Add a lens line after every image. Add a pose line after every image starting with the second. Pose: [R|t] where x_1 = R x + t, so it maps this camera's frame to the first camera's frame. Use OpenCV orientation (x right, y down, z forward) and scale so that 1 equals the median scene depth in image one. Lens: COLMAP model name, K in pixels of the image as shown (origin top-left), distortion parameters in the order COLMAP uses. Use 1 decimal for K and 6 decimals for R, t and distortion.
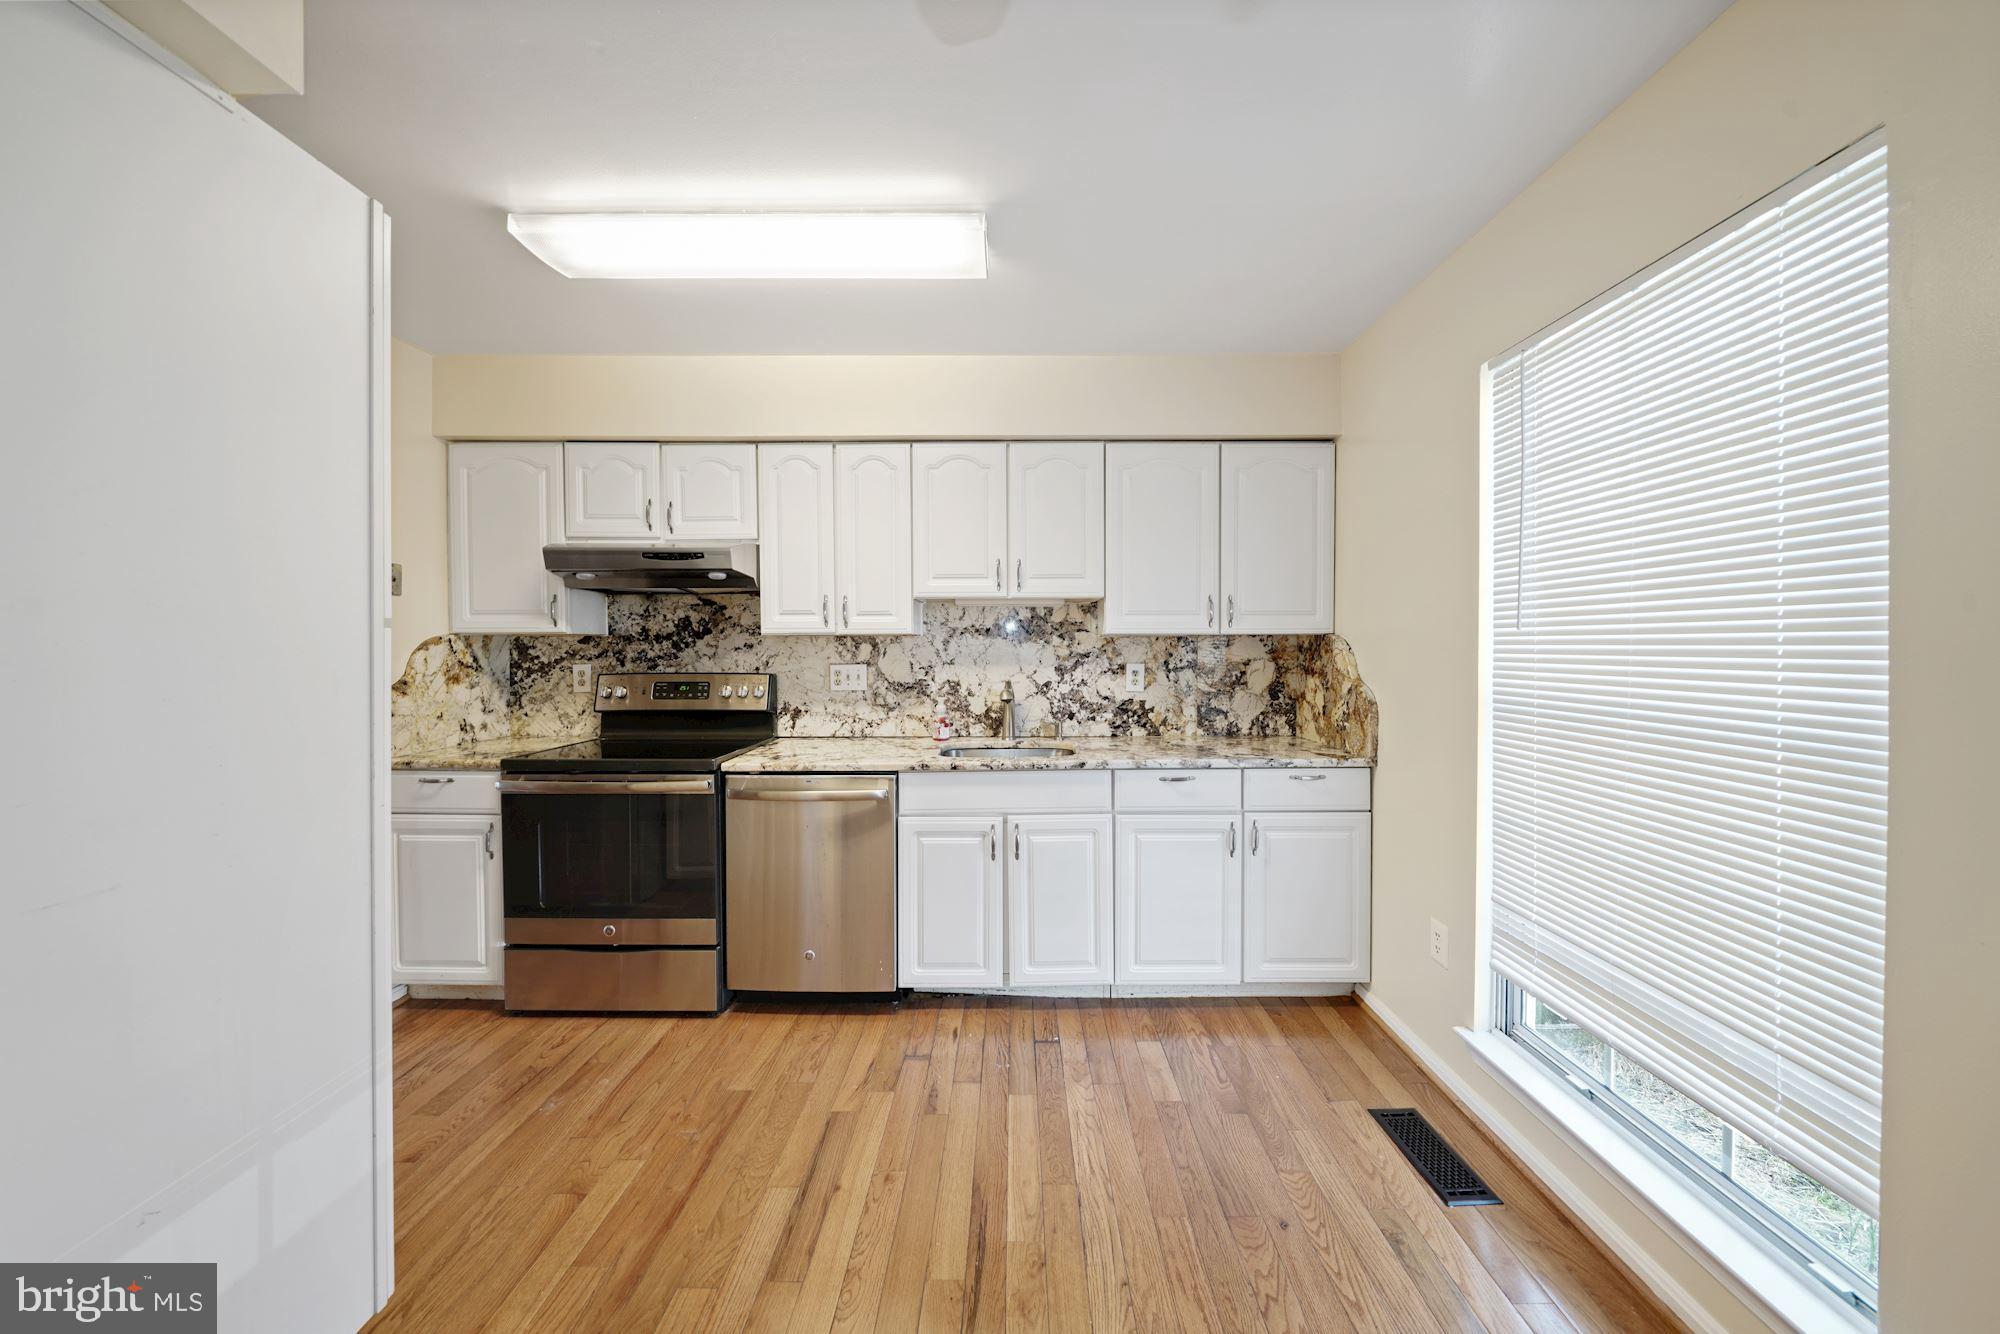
lens RADIAL K [[690.4, 0, 1011.4], [0, 690.4, 657.9], [0, 0, 1]] dist [-0.005971, -0.000018]
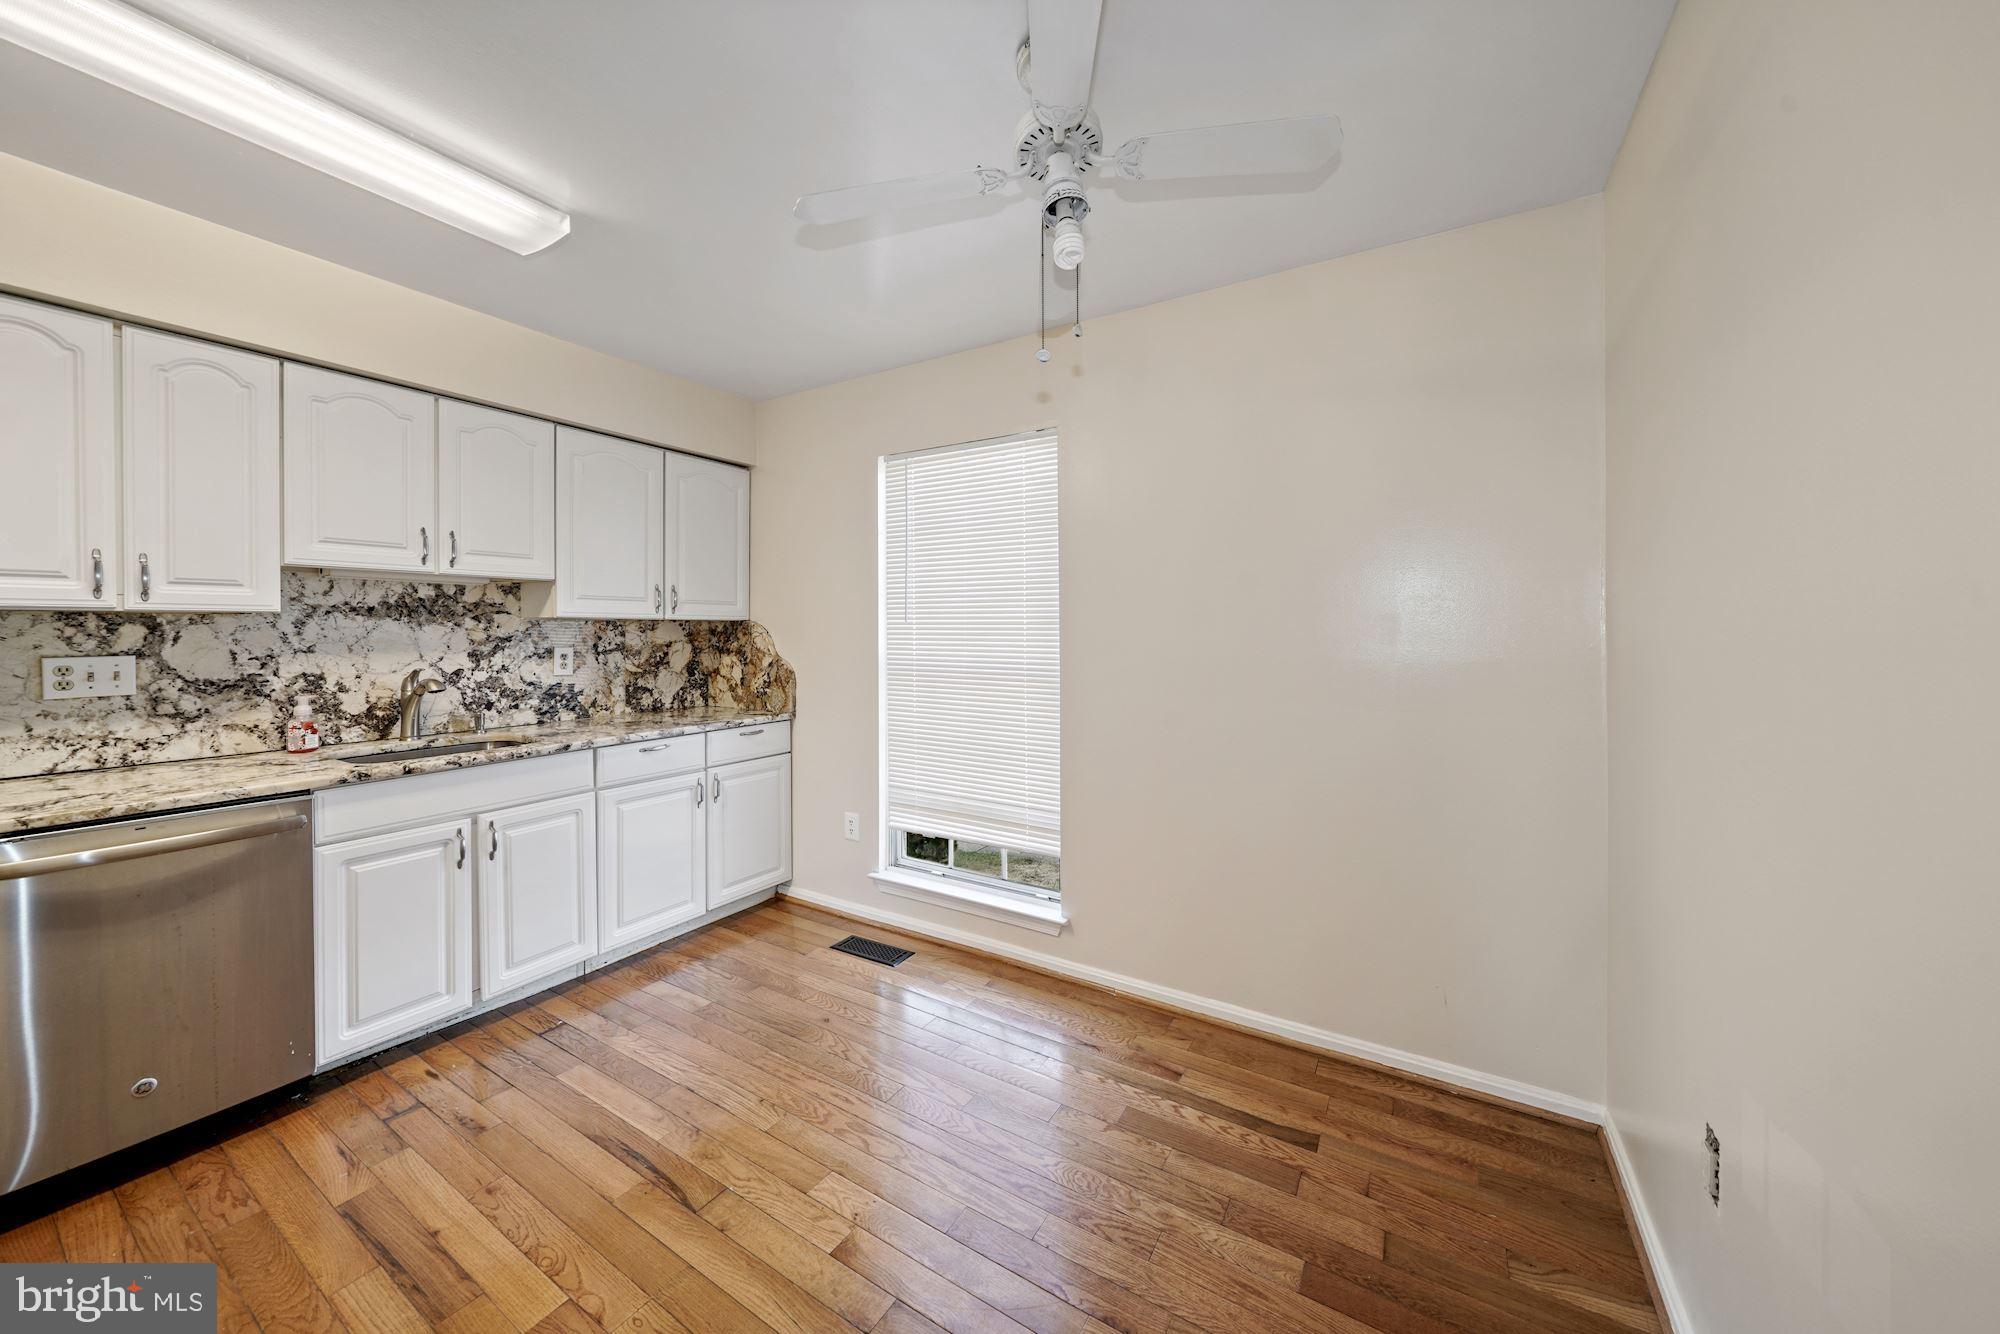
lens RADIAL K [[703.5, 0, 1001.8], [0, 703.5, 637.0], [0, 0, 1]] dist [-0.001197, 0.000046]
pose [[0.524459, -0.005576, 0.851417, -0.350494], [0.011349, 0.999936, -0.000441, 0.001095], [-0.851360, 0.009894, 0.524489, -0.064440]]
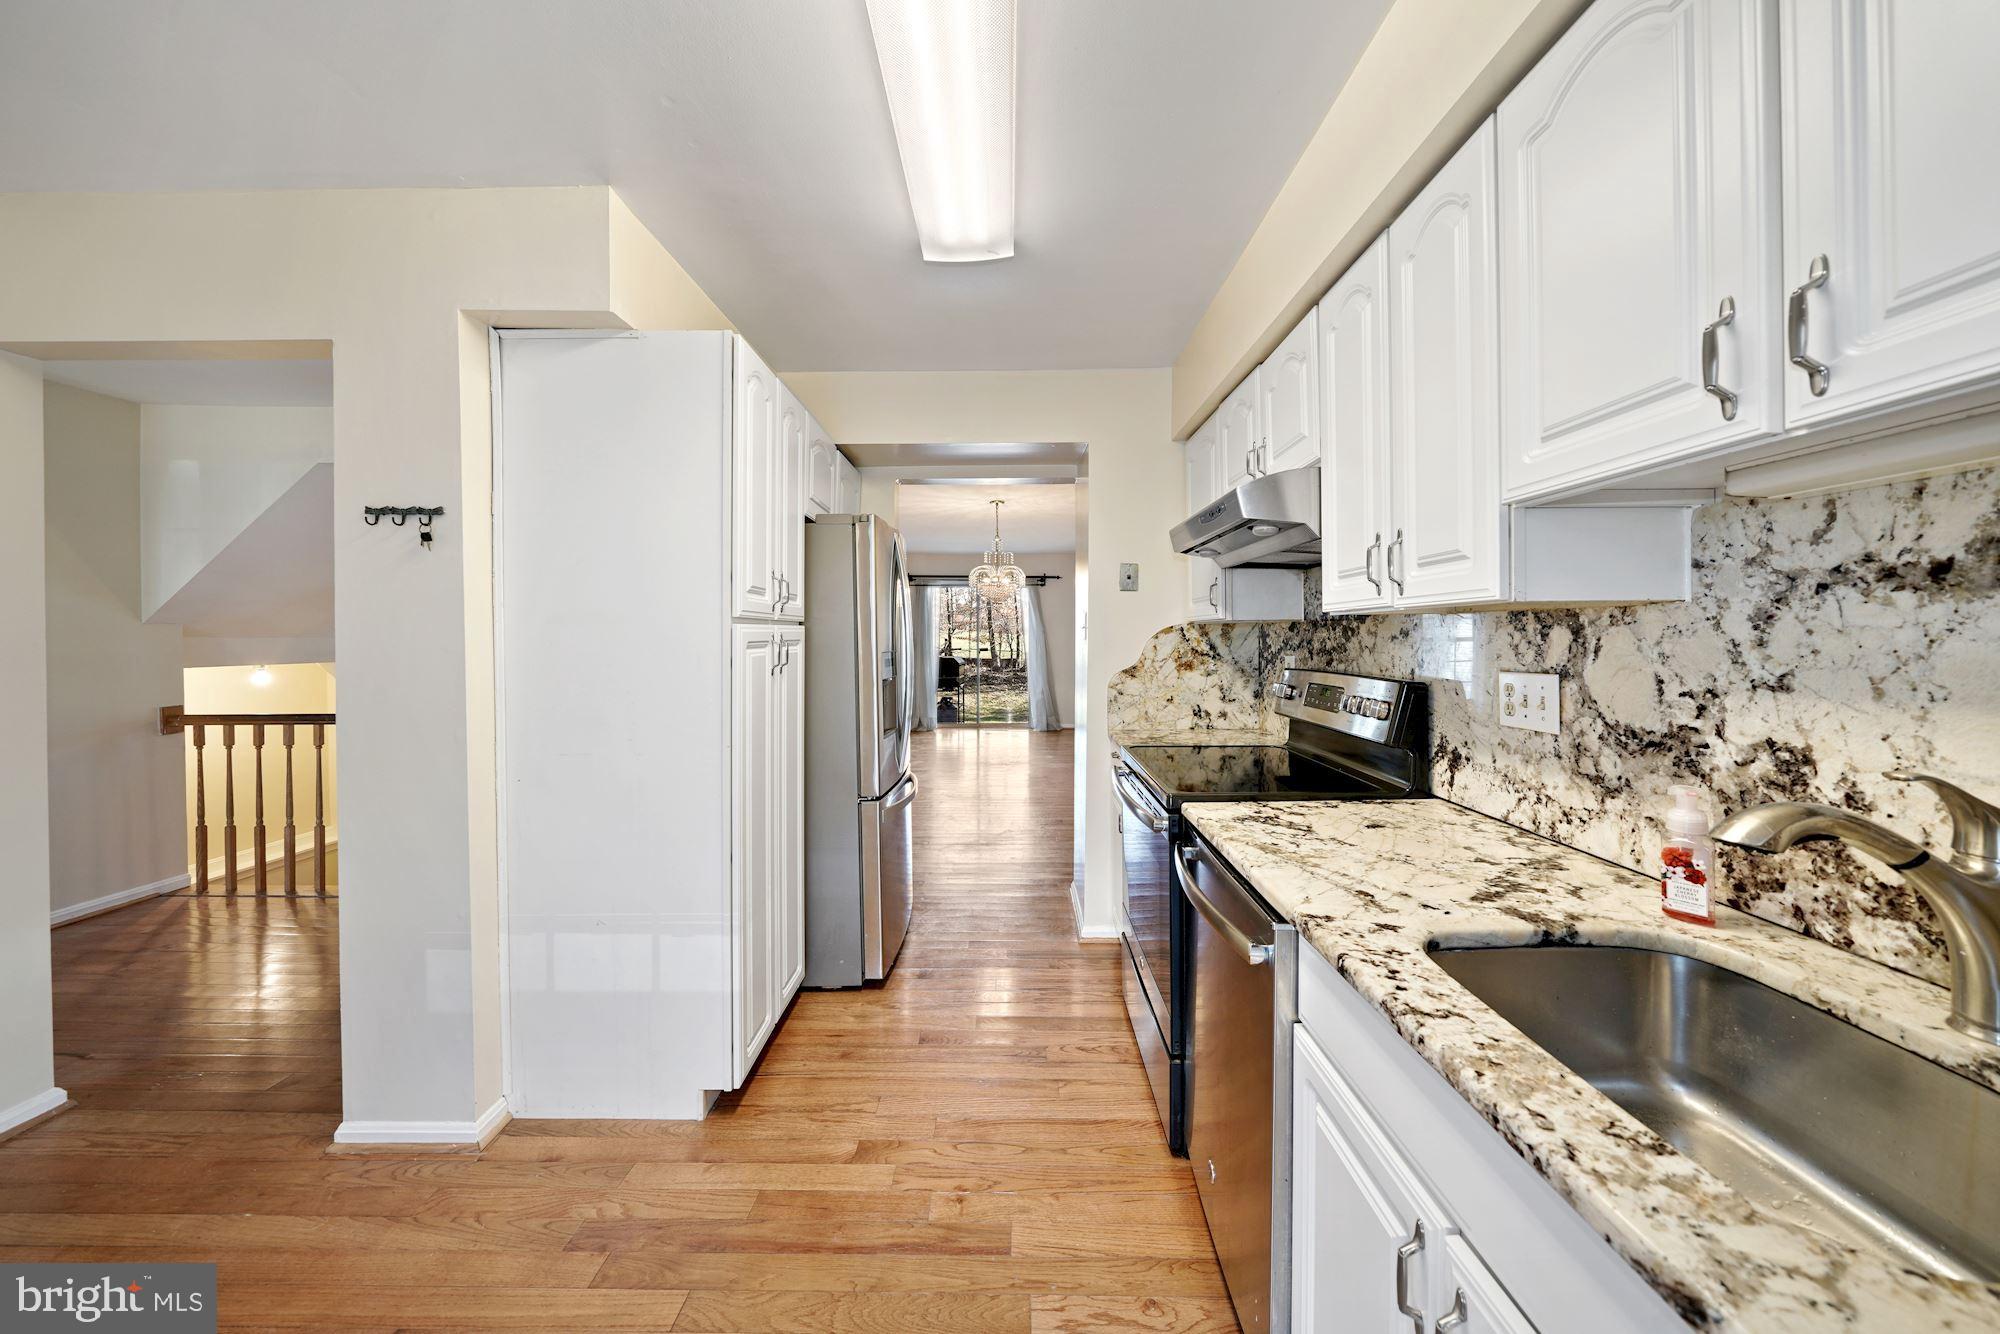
lens RADIAL K [[685.7, 0, 1001.6], [0, 685.7, 646.3], [0, 0, 1]] dist [-0.003470, 0.000010]
pose [[-0.003694, 0.015693, -0.999870, 0.219628], [-0.012376, 0.999800, 0.015737, -0.011100], [0.999917, 0.012433, -0.003499, 0.658353]]
